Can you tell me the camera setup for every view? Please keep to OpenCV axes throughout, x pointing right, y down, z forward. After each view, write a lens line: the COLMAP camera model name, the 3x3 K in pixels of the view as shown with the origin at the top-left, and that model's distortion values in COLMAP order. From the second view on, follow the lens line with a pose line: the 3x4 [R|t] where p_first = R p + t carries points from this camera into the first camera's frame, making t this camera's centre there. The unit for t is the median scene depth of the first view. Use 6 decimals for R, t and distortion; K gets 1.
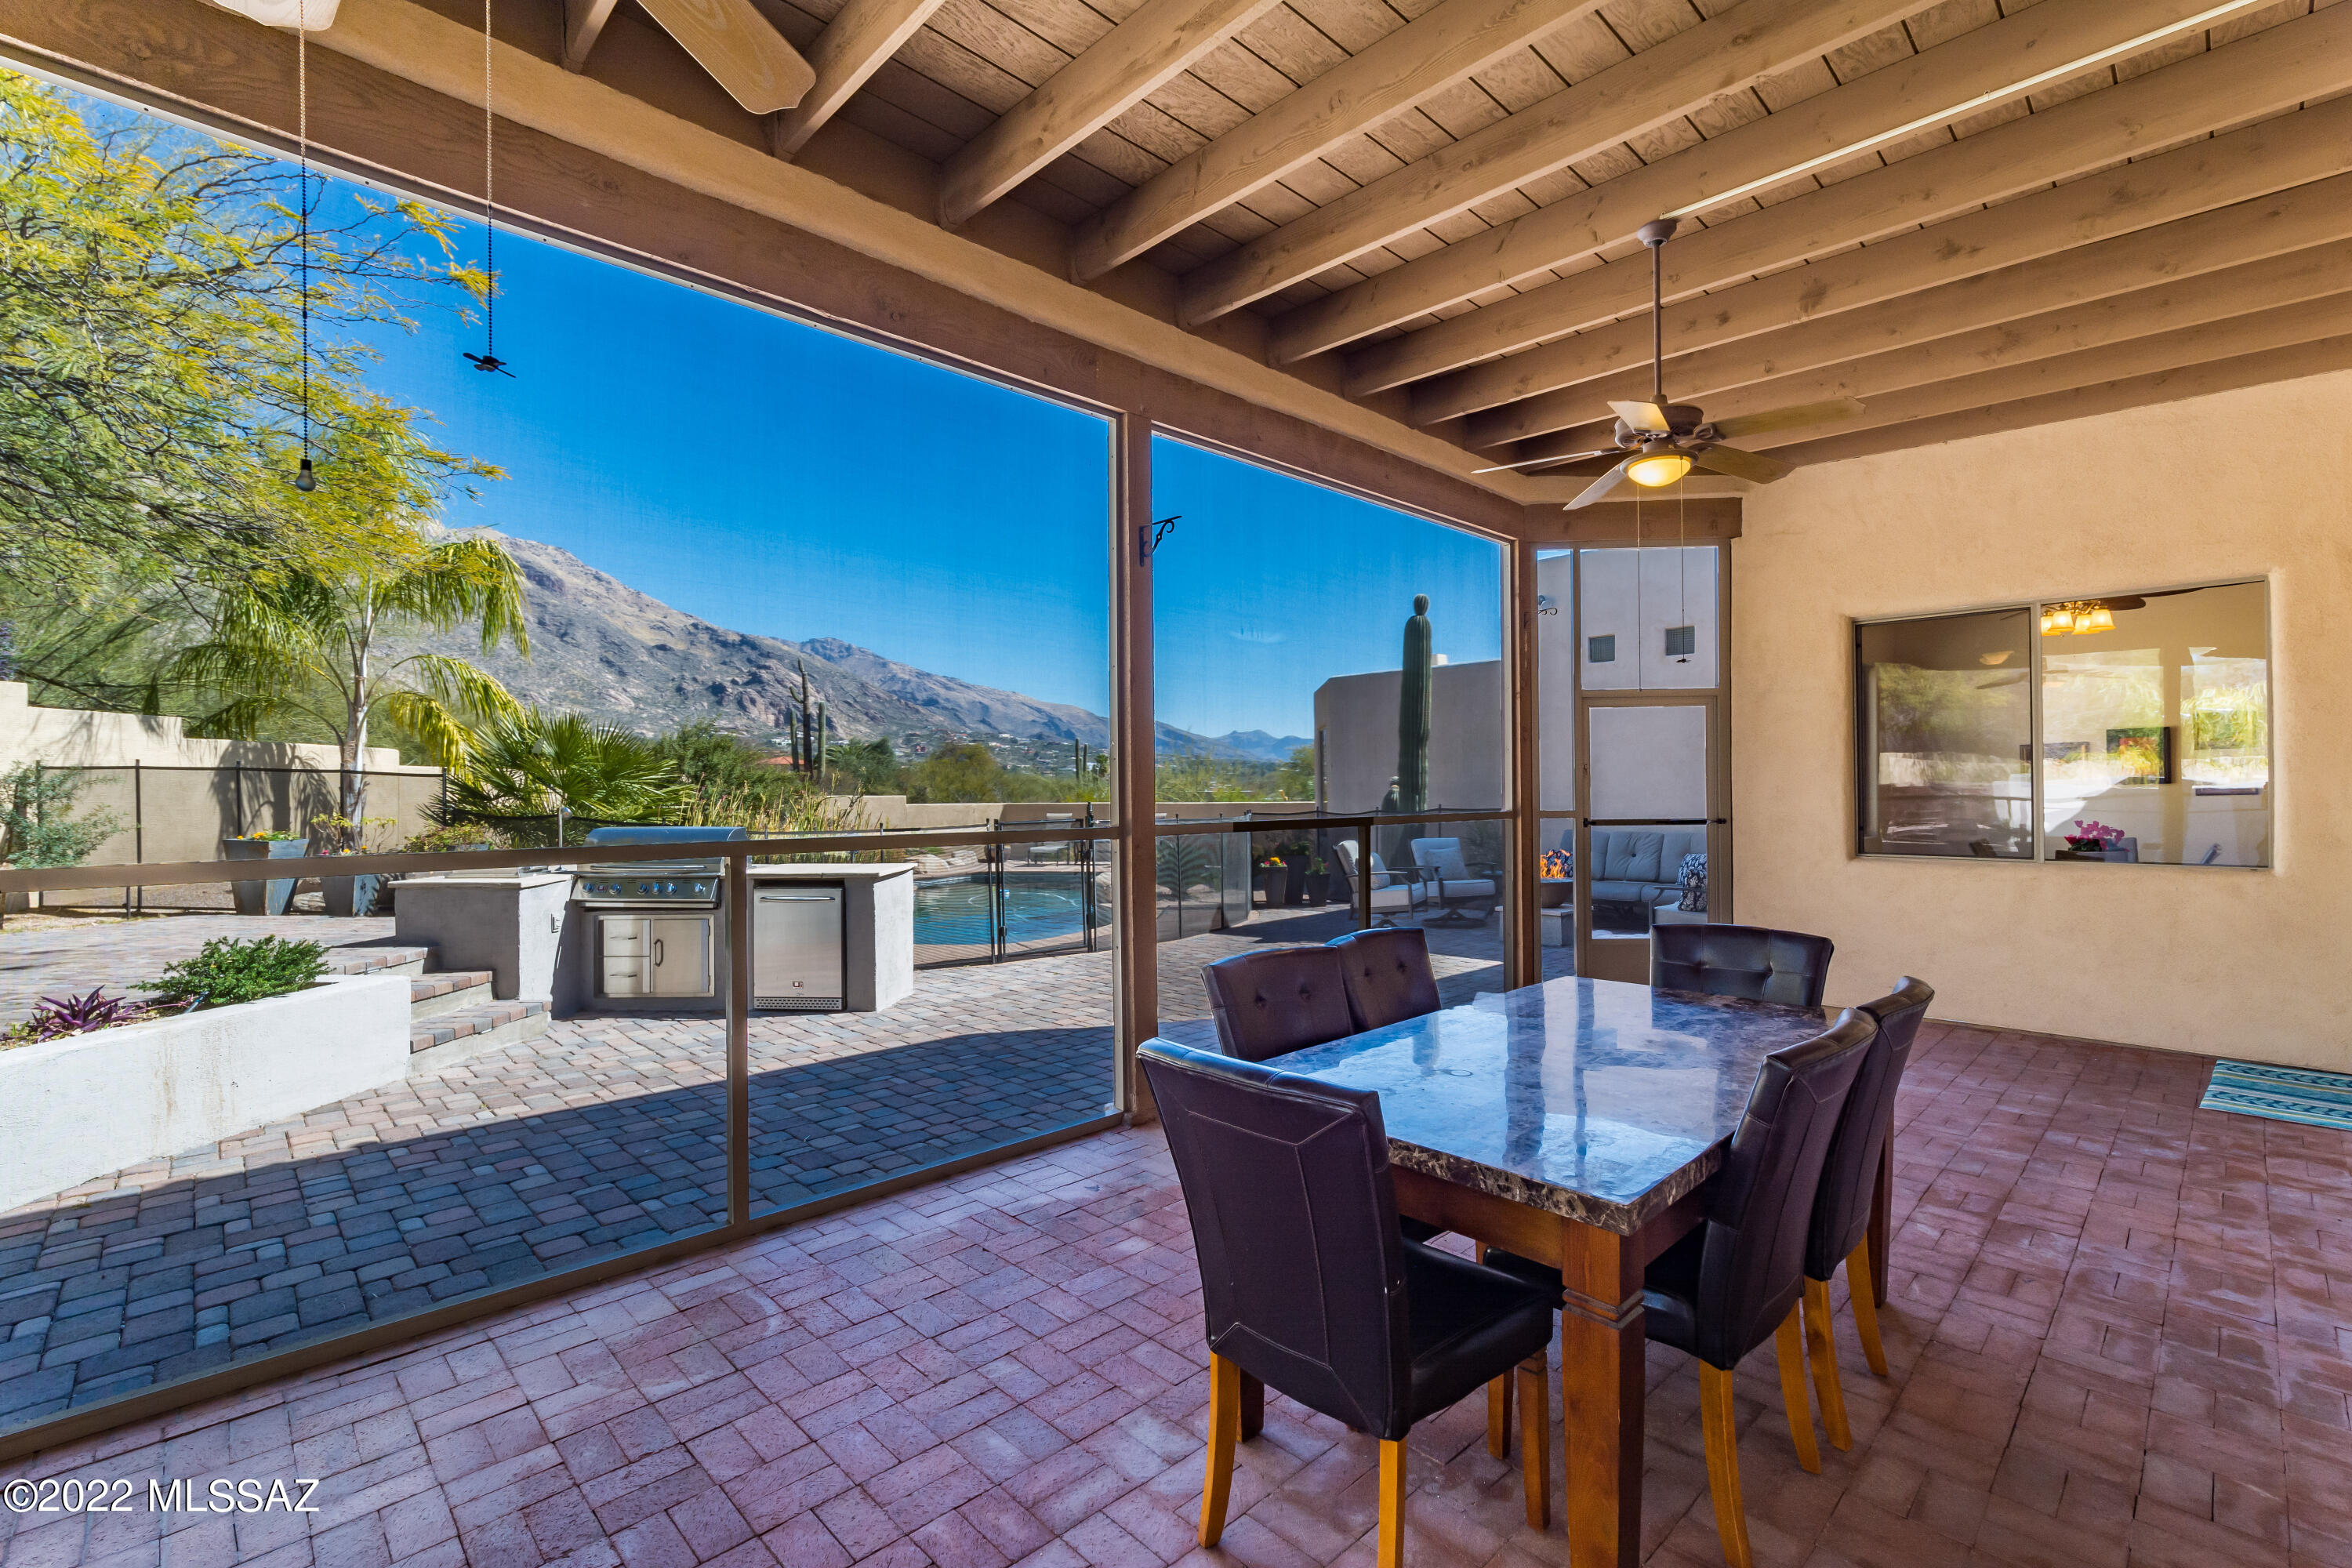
lens RADIAL K [[1023.6, 0, 1182.2], [0, 1023.6, 788.4], [0, 0, 1]] dist [-0.000877, 0.000988]
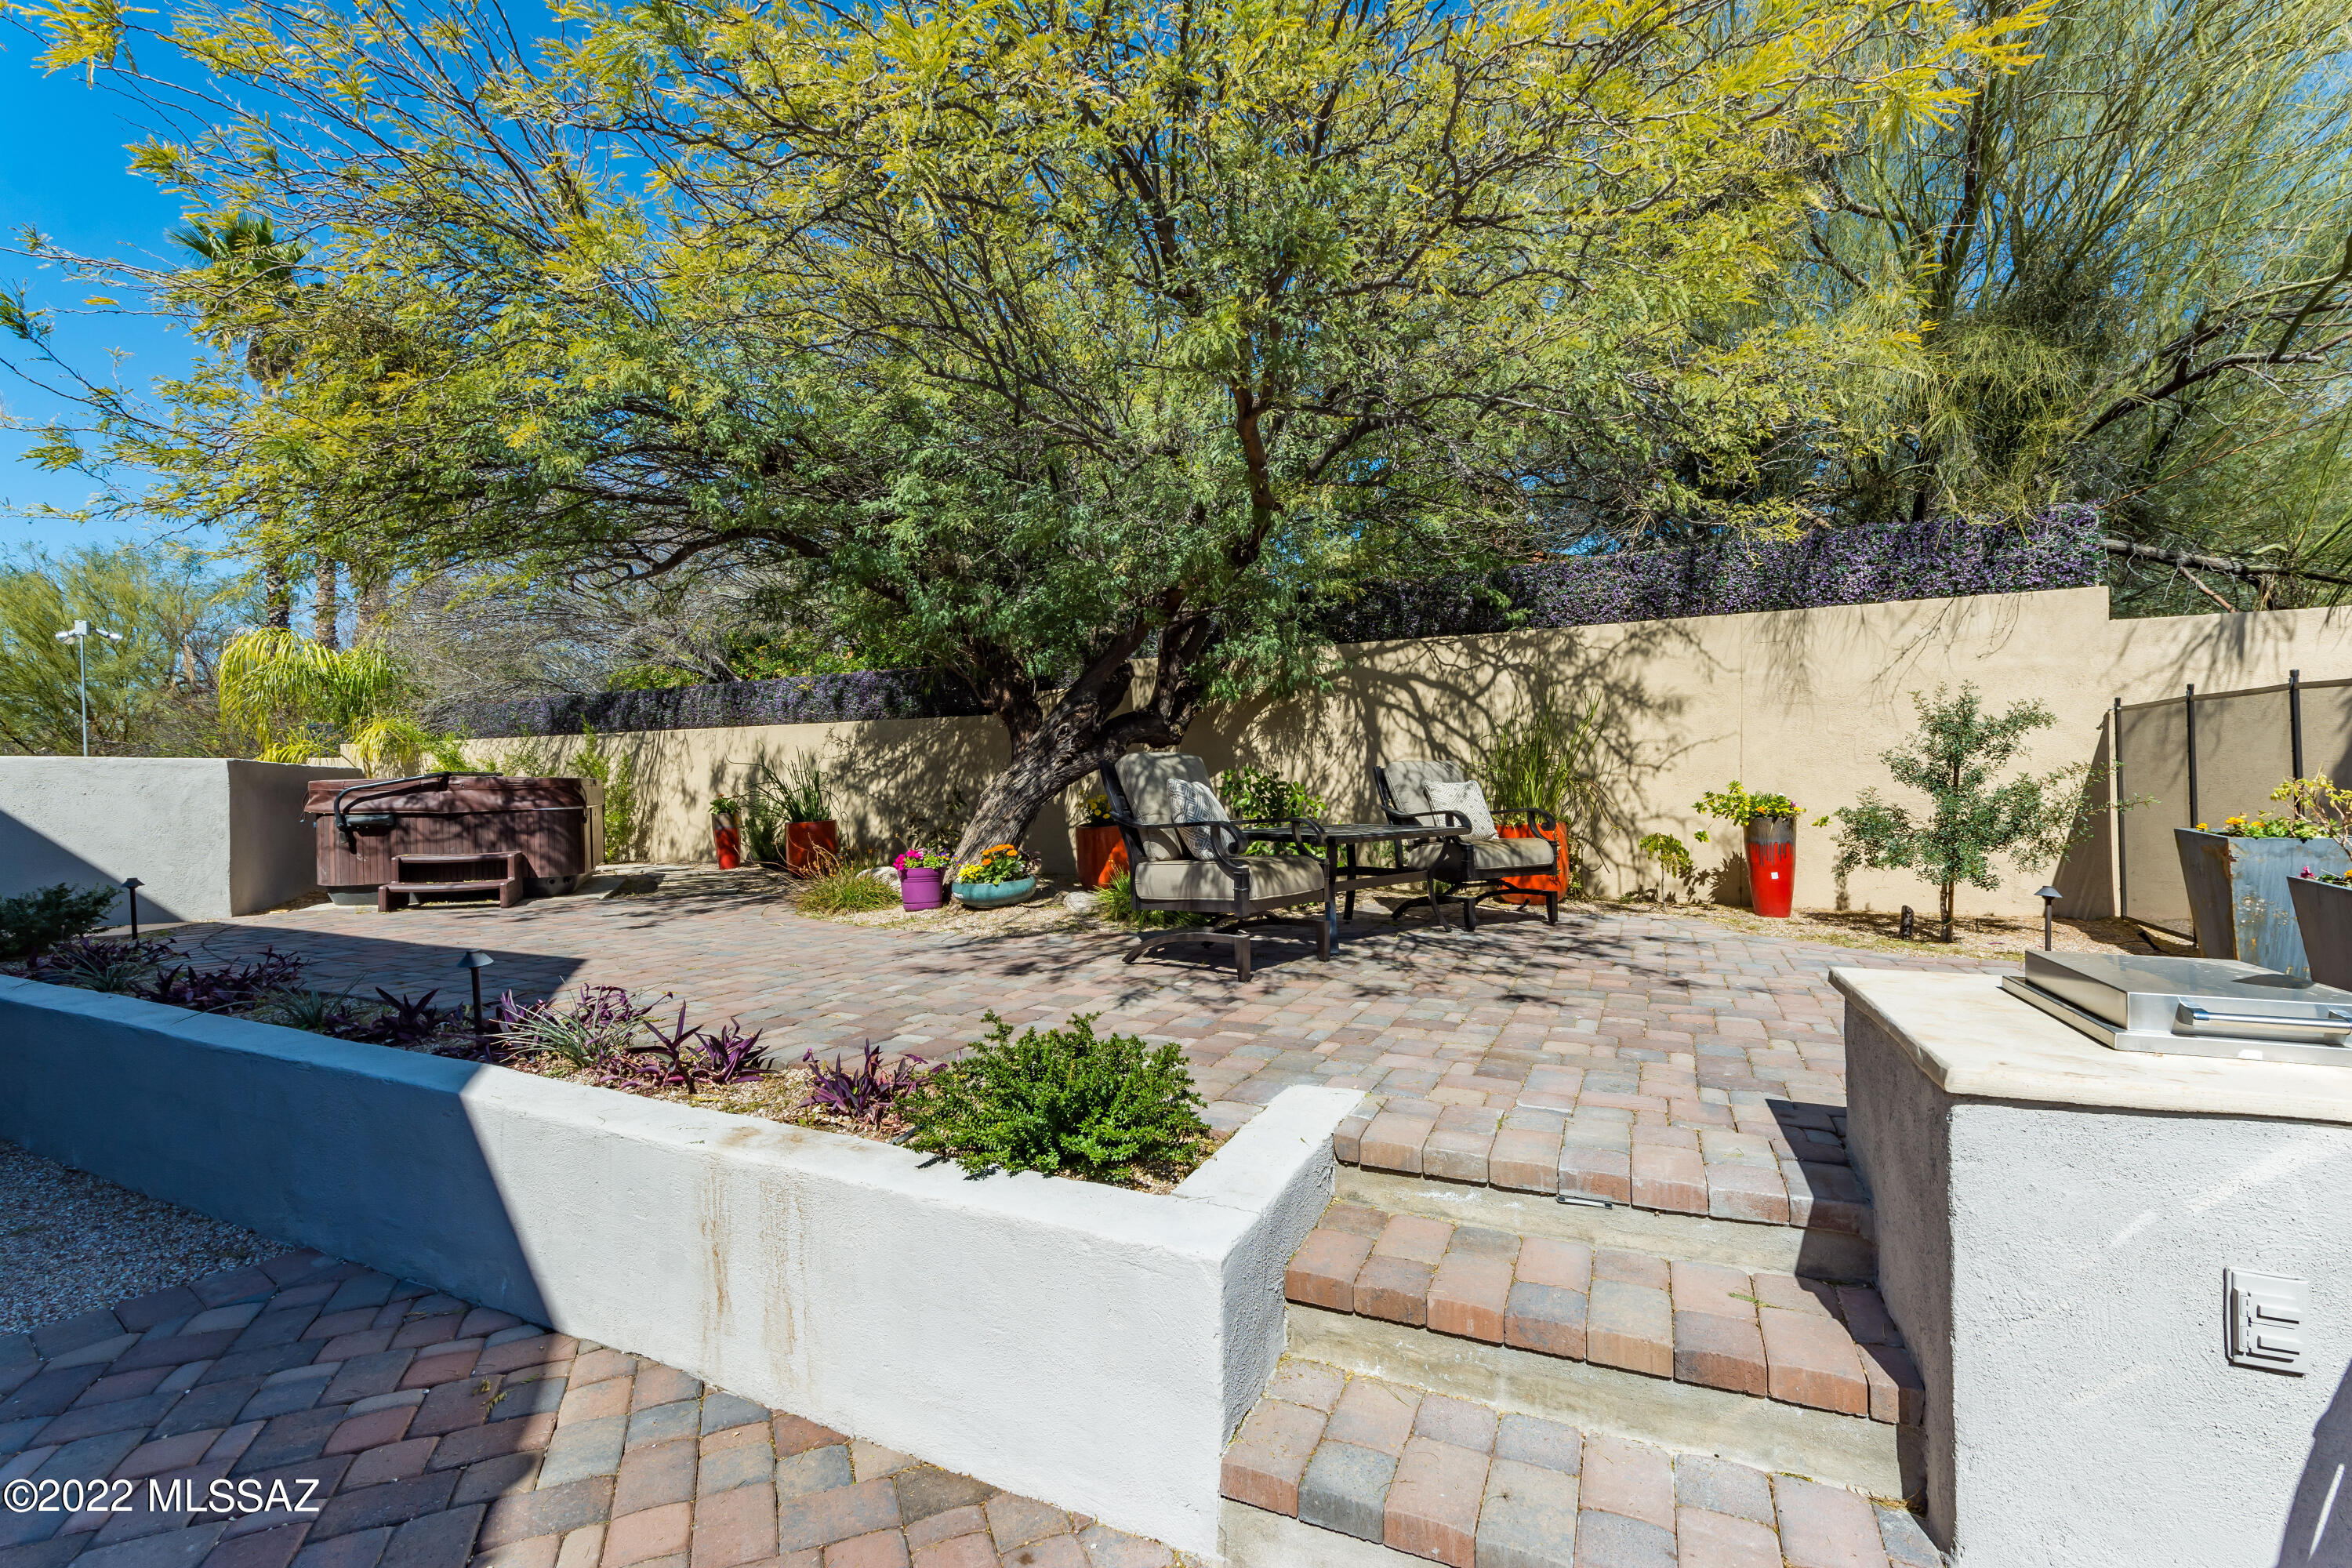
lens RADIAL K [[1023.6, 0, 1170.1], [0, 1023.6, 771.5], [0, 0, 1]] dist [-0.000877, 0.000988]
pose [[-0.367881, -0.001811, -0.929871, -0.334591], [0.014810, 0.999860, -0.007807, 0.021349], [0.929755, -0.016644, -0.367802, 0.843769]]
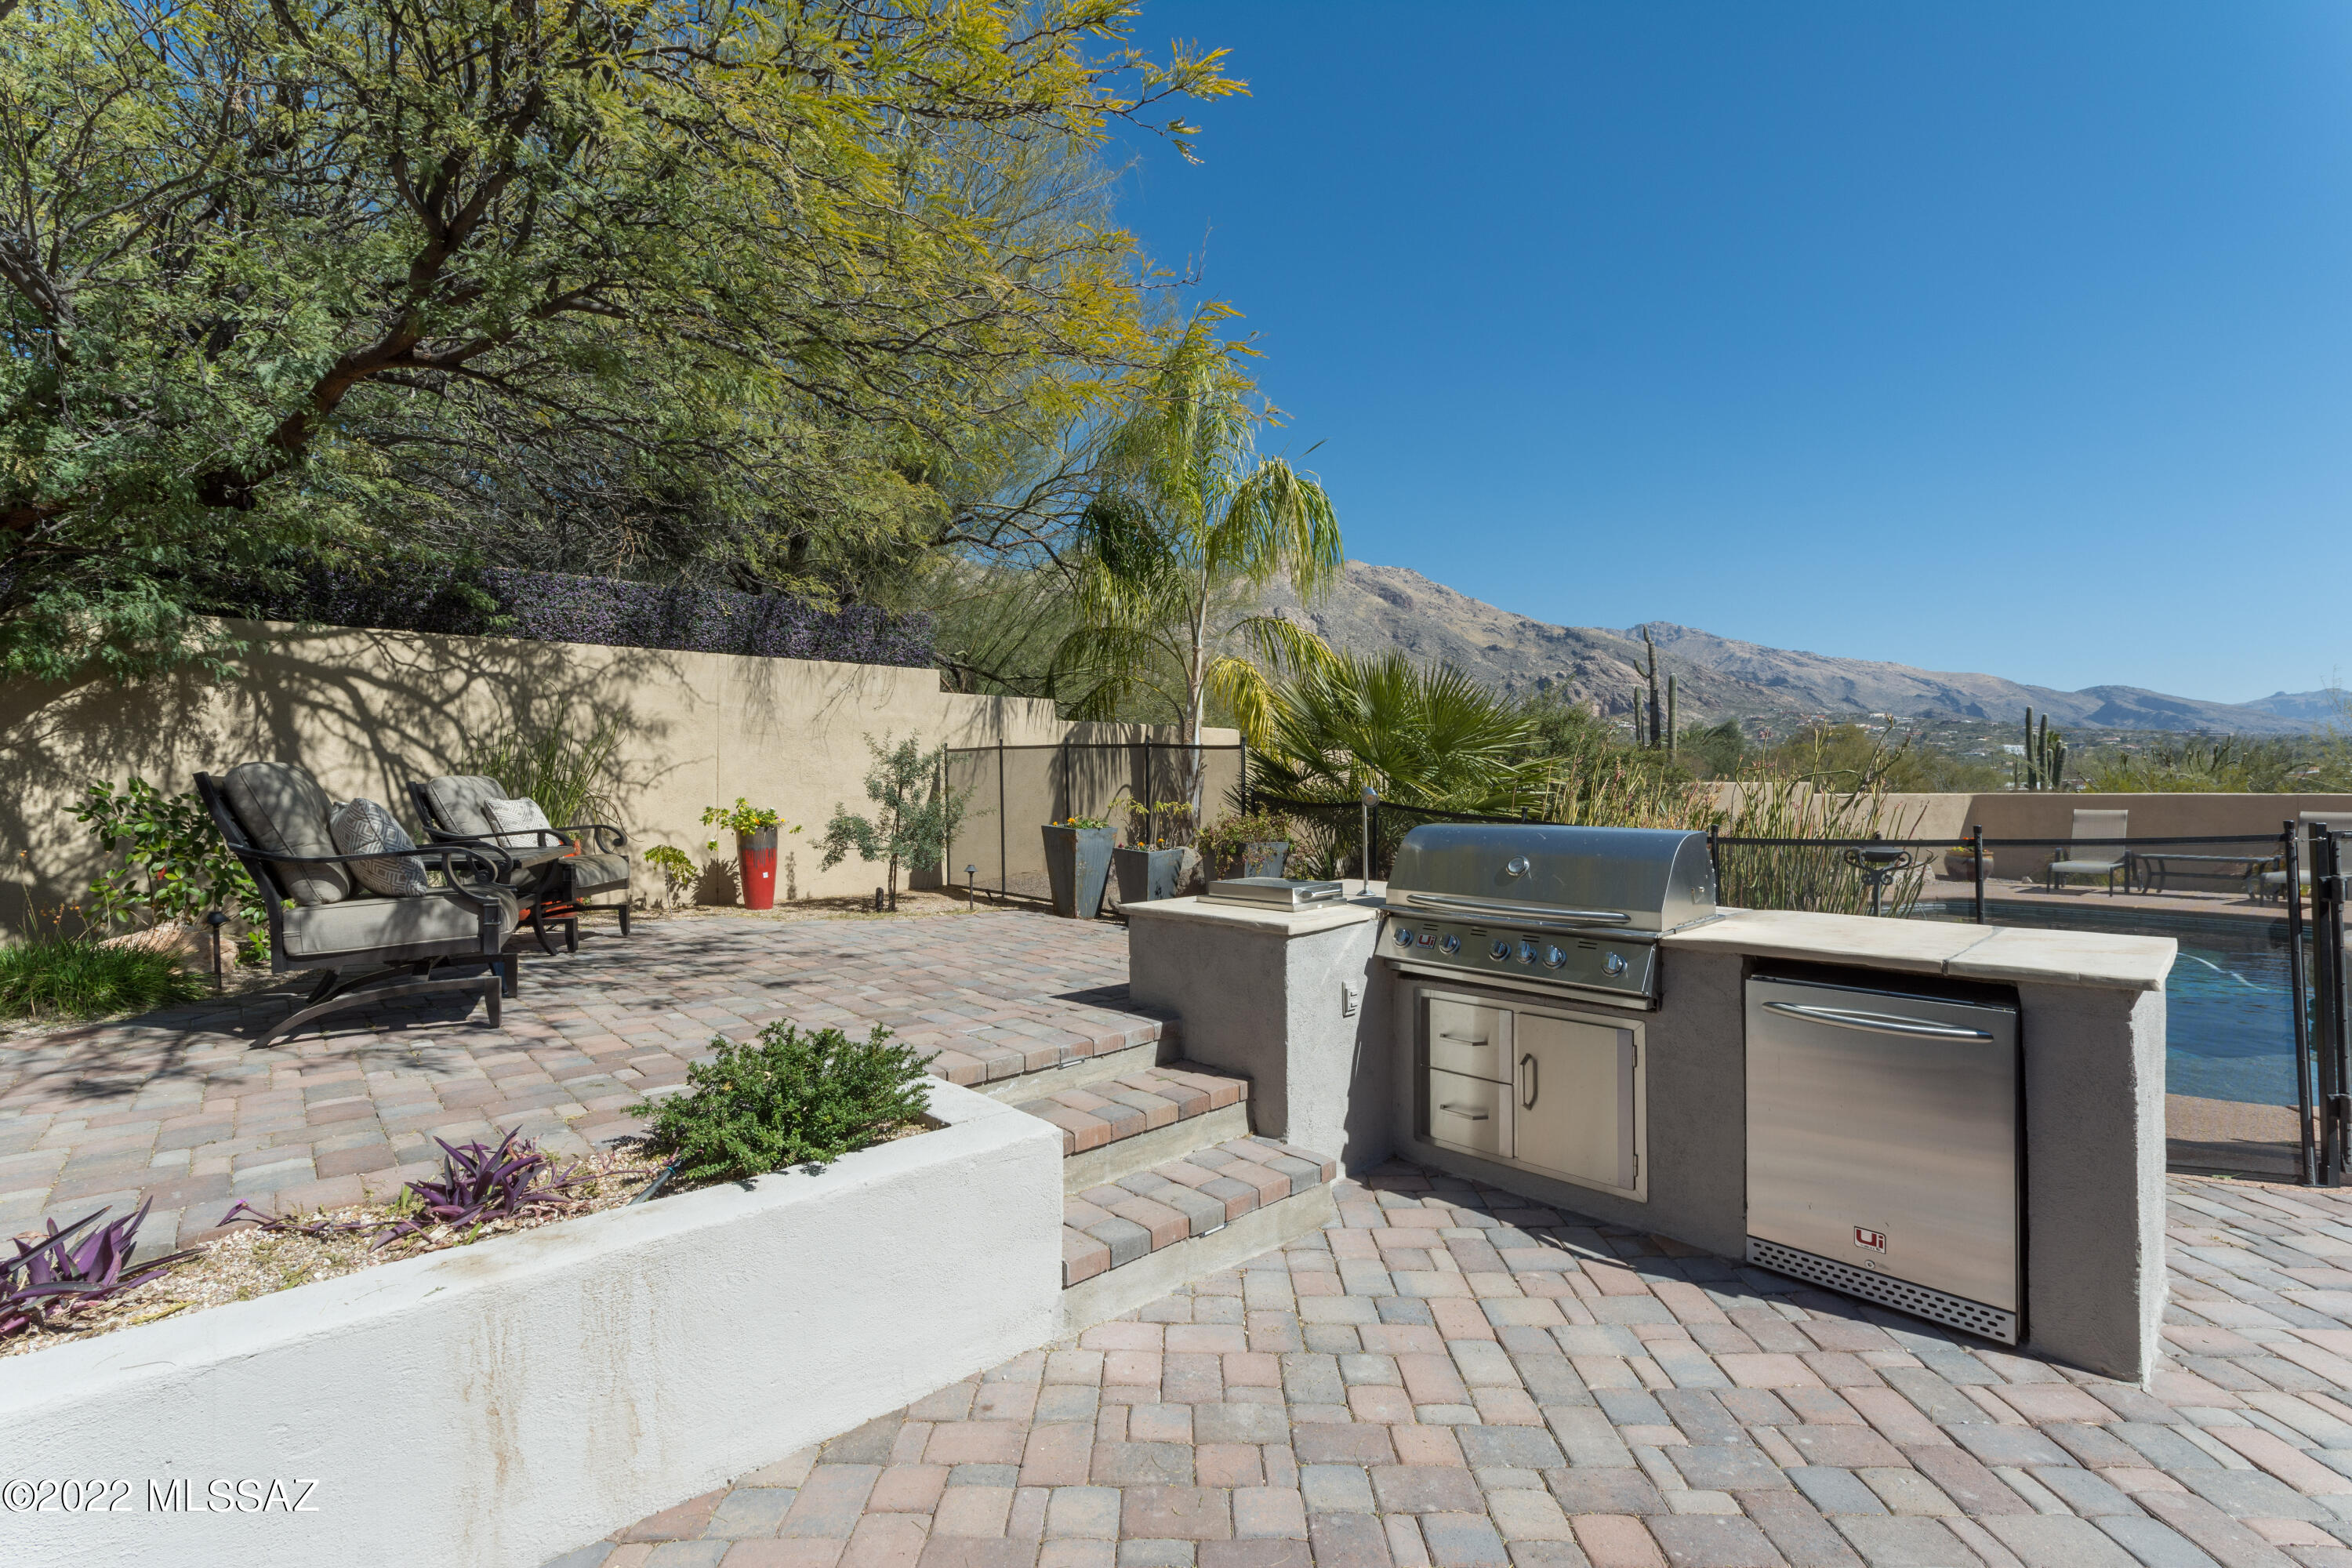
lens RADIAL K [[1023.6, 0, 1167.8], [0, 1023.6, 789.8], [0, 0, 1]] dist [-0.000877, 0.000988]
pose [[0.712181, 0.002576, -0.701992, -0.288995], [0.004417, 0.999957, 0.008150, 0.015055], [0.701982, -0.008905, 0.712139, 0.526491]]
